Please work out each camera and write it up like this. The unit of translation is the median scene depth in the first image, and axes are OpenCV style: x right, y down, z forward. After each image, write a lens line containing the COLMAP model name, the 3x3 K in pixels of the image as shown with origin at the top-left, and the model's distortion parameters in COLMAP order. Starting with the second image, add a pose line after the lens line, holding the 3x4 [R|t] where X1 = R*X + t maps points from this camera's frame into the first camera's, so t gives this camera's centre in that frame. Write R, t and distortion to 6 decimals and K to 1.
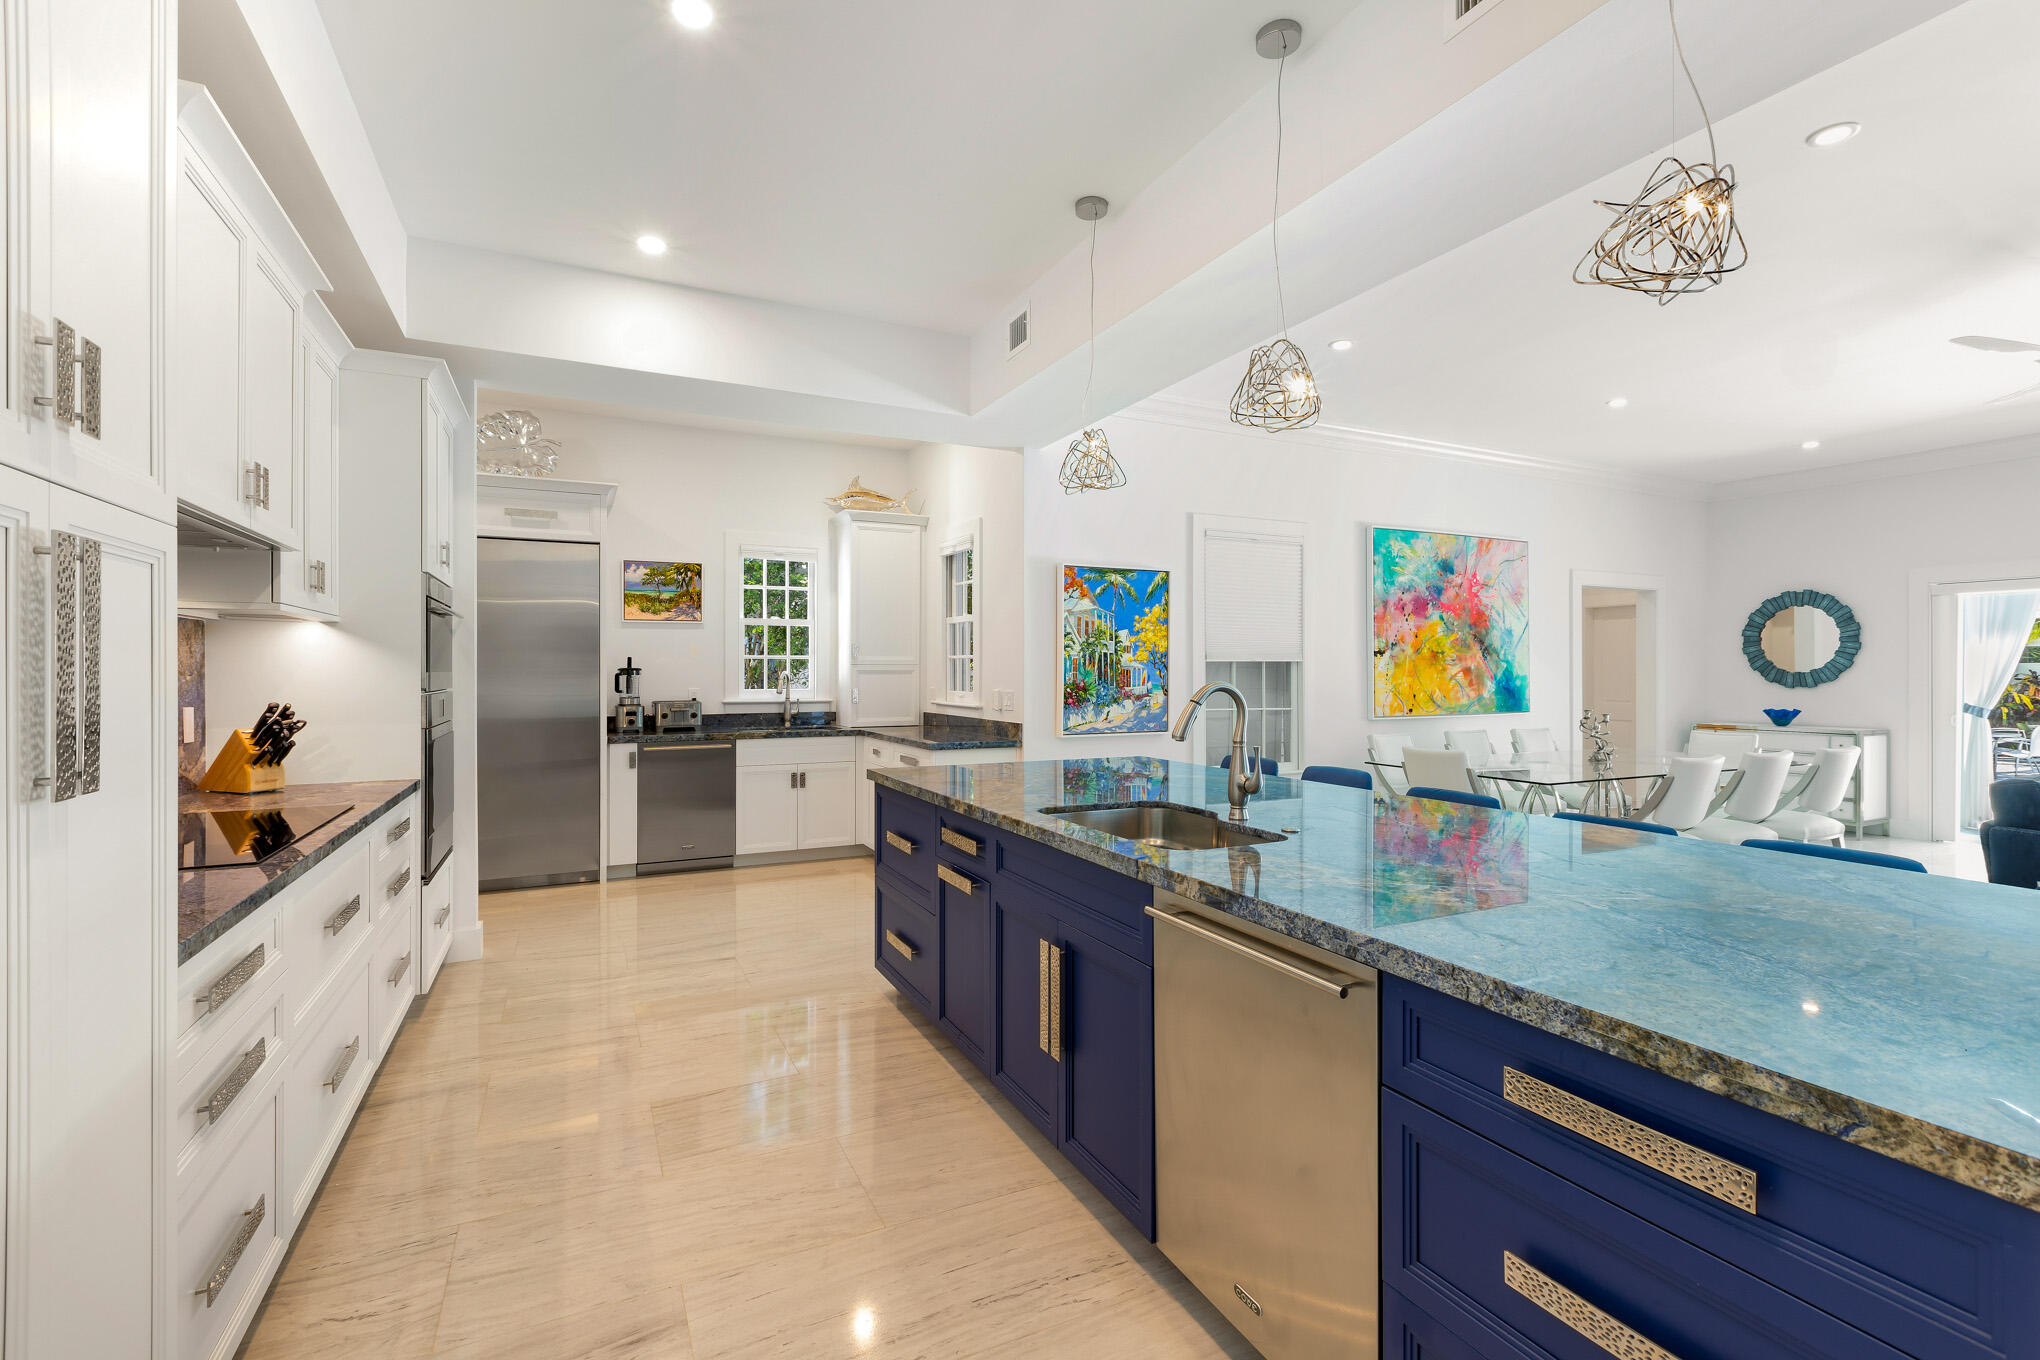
lens RADIAL K [[912.7, 0, 1020.1], [0, 912.7, 668.3], [0, 0, 1]] dist [0.005293, -0.000868]
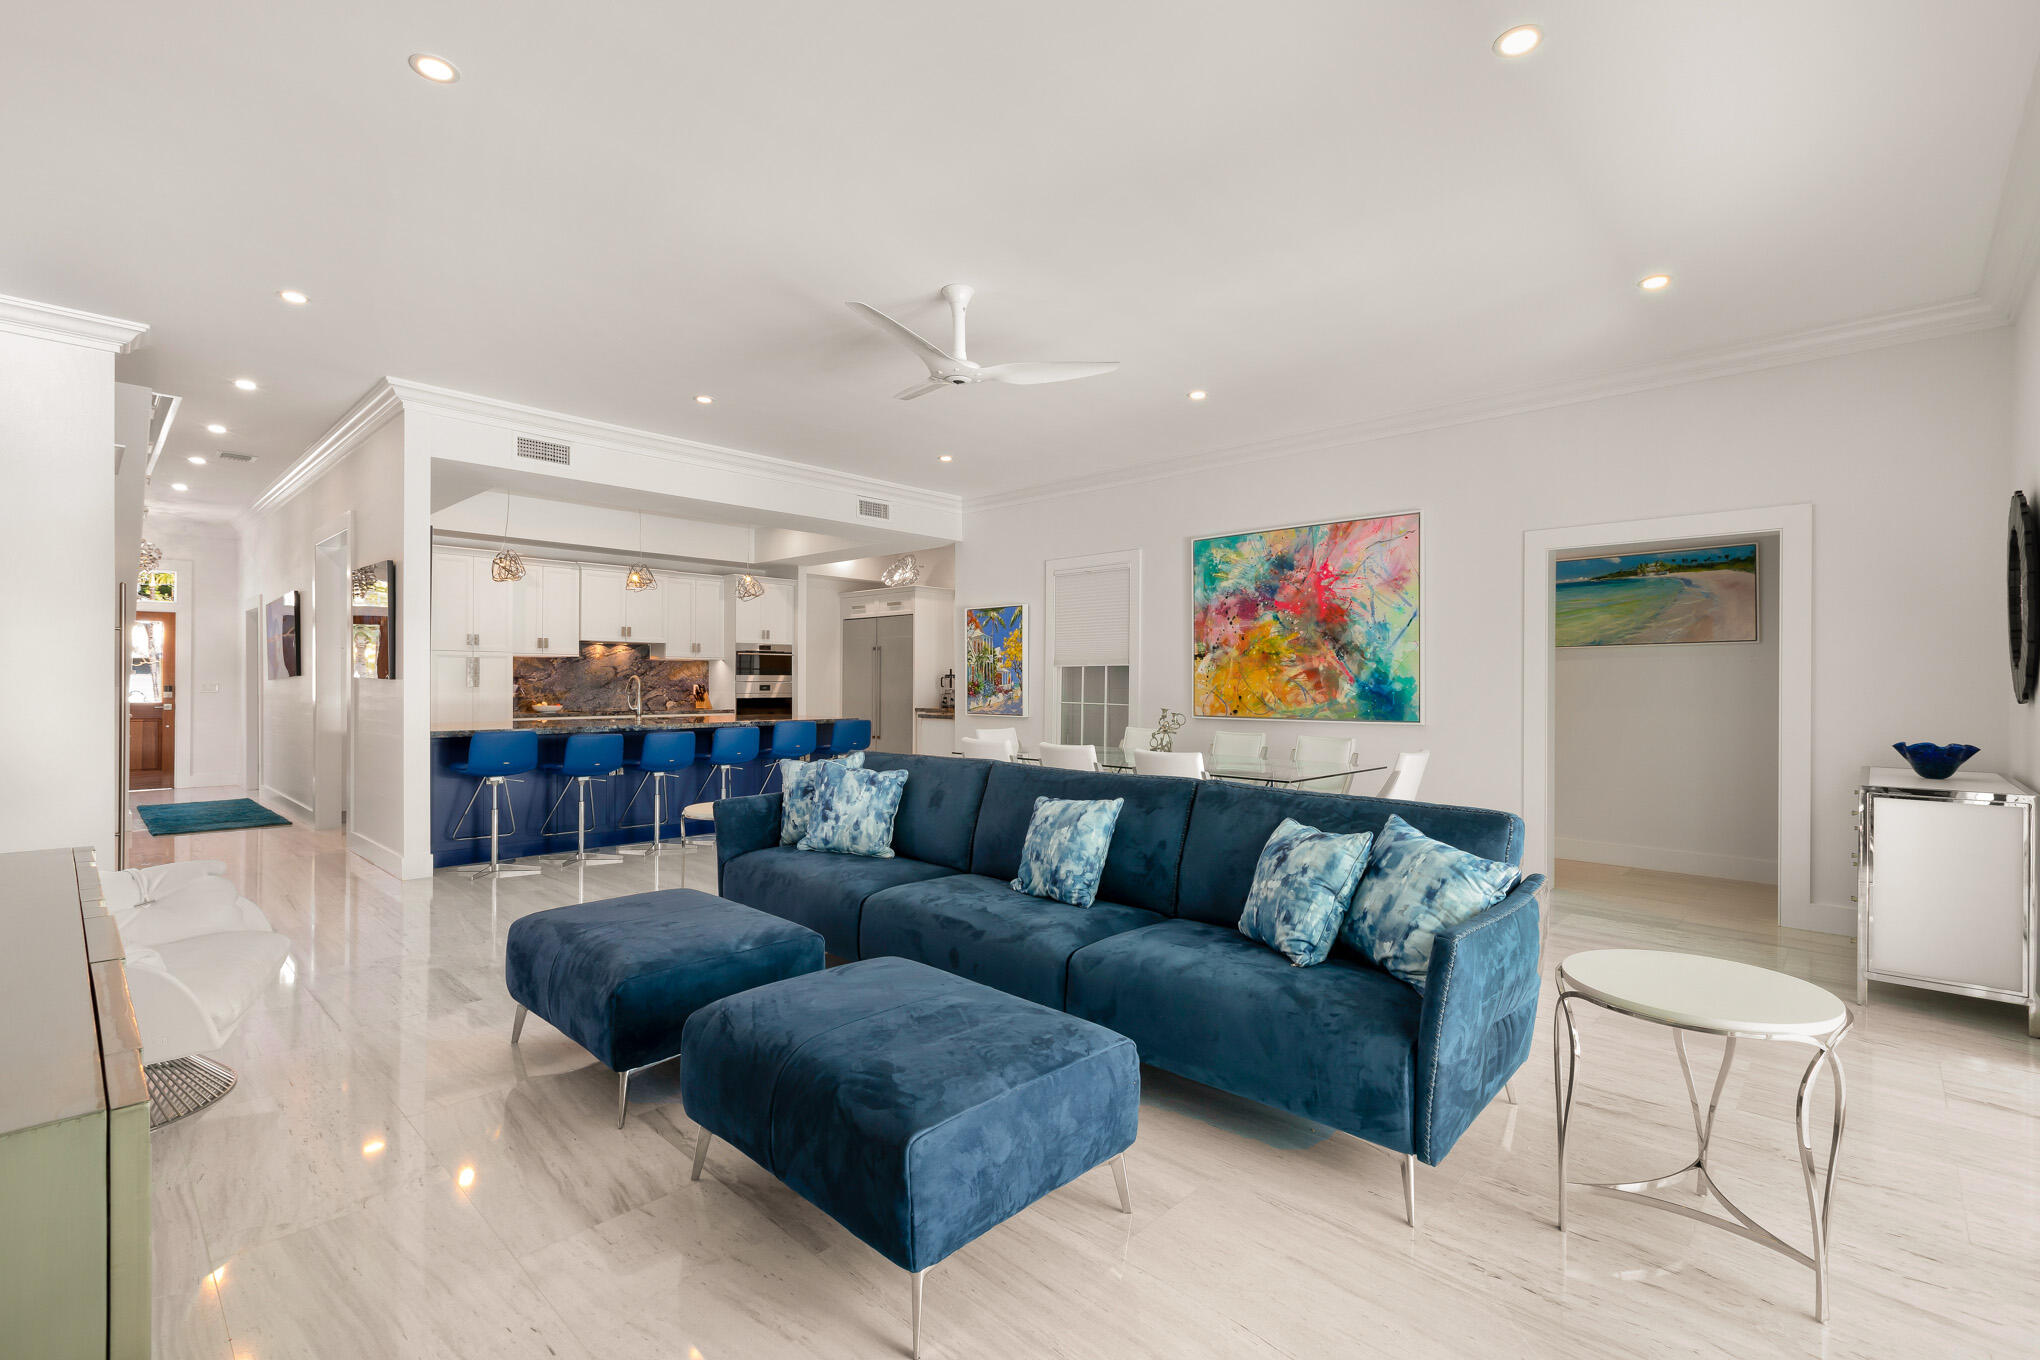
lens RADIAL K [[912.7, 0, 1028.4], [0, 912.7, 684.1], [0, 0, 1]] dist [0.005293, -0.000868]
pose [[0.346181, -0.000894, -0.938167, 1.582198], [-0.006304, 0.999975, -0.003279, 0.024623], [0.938147, 0.007049, 0.346166, 0.523002]]
